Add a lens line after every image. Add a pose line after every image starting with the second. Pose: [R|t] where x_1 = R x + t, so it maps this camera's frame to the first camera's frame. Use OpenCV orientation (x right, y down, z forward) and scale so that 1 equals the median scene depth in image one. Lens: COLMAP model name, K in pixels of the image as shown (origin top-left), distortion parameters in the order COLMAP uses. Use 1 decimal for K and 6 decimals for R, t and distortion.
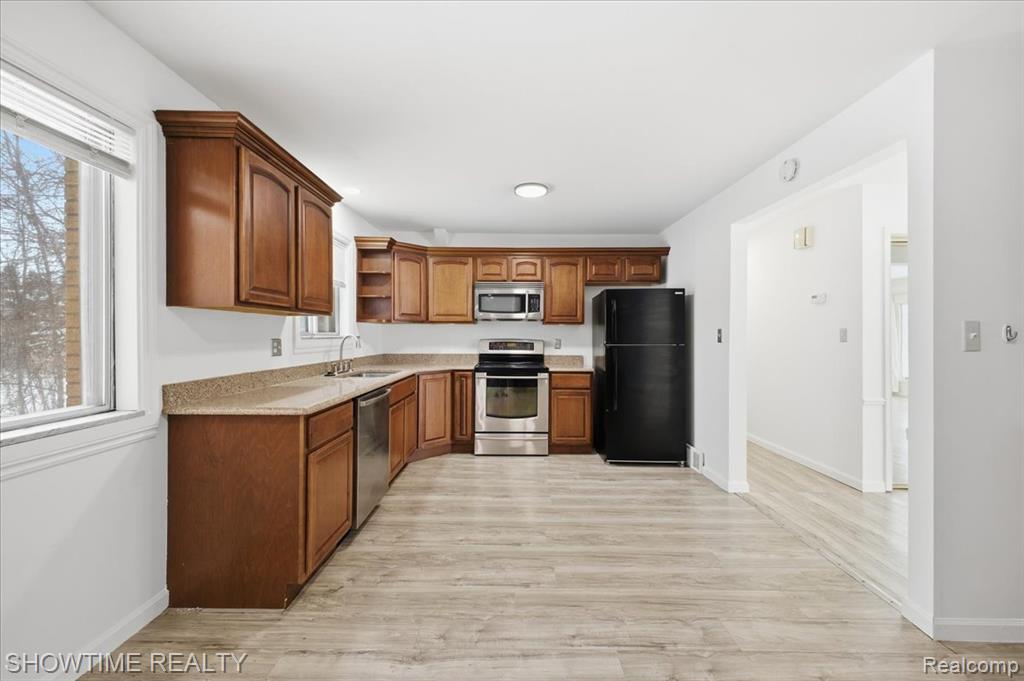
lens RADIAL K [[405.8, 0, 511.0], [0, 405.8, 337.3], [0, 0, 1]] dist [0.010615, -0.001992]
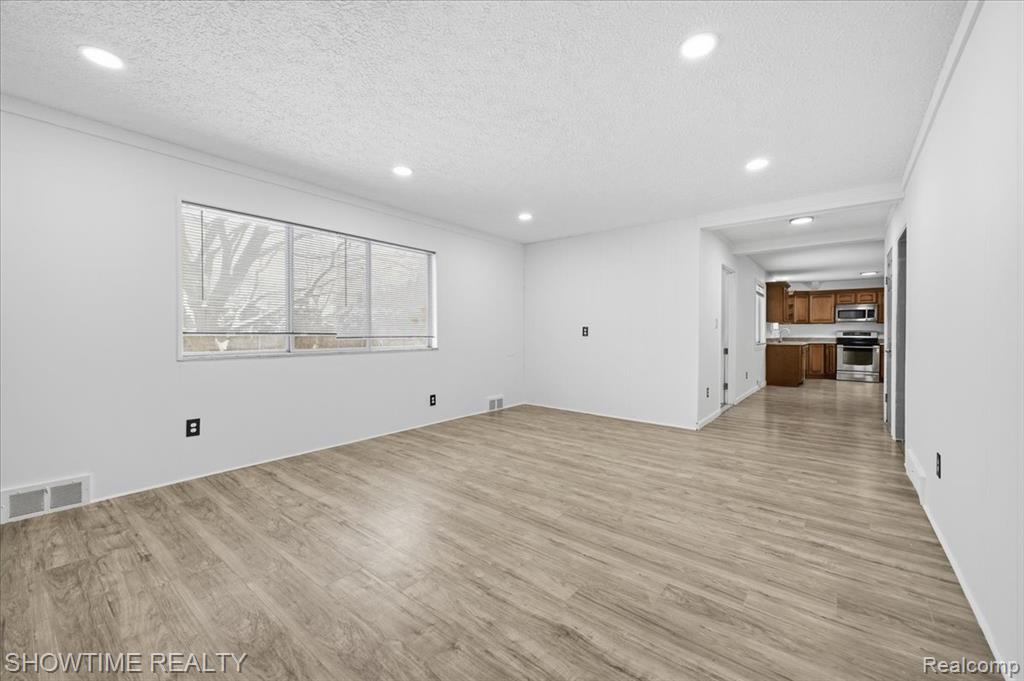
lens RADIAL K [[405.8, 0, 512.7], [0, 405.8, 335.9], [0, 0, 1]] dist [0.010615, -0.001992]
pose [[0.781928, 0.001903, -0.623365, -0.083140], [-0.003168, 0.999995, -0.000921, 0.044623], [0.623360, 0.002694, 0.781930, -2.000995]]
